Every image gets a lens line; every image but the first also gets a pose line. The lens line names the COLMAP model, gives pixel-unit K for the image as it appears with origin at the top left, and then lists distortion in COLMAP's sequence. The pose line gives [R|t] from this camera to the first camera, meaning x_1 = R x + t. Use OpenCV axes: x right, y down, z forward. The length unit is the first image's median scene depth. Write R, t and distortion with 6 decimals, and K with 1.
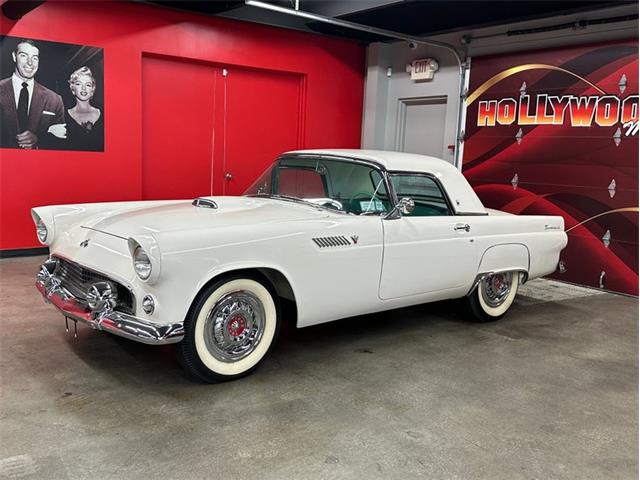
lens RADIAL K [[682.3, 0, 320.0], [0, 682.3, 240.0], [0, 0, 1]] dist [-0.008584, -0.006147]
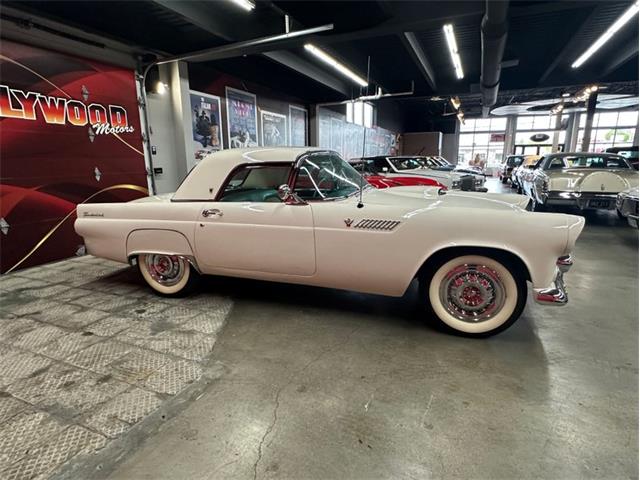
lens RADIAL K [[361.0, 0, 318.4], [0, 361.0, 244.3], [0, 0, 1]] dist [-0.003147, -0.000039]
pose [[-0.516185, -0.226821, 0.825897, -0.409911], [0.100517, 0.941588, 0.321417, -0.128188], [-0.850558, 0.248928, -0.463234, 0.974017]]
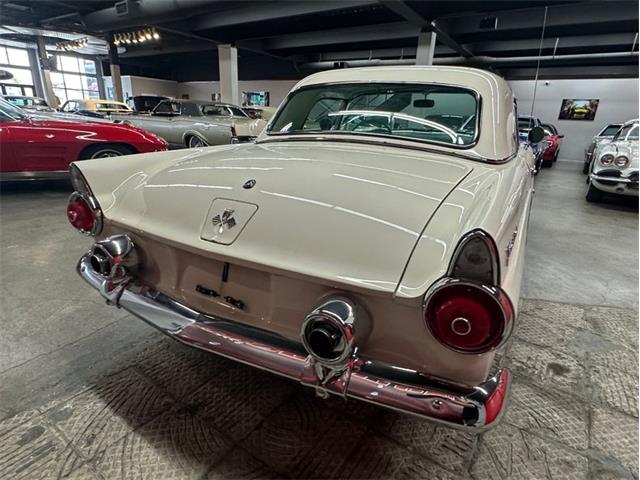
lens RADIAL K [[361.2, 0, 321.1], [0, 361.2, 248.2], [0, 0, 1]] dist [-0.004137, 0.001034]
pose [[-0.937958, 0.036400, -0.344833, 0.244492], [-0.124966, 0.892162, 0.434087, -0.089184], [0.323448, 0.450247, -0.832261, 1.082278]]
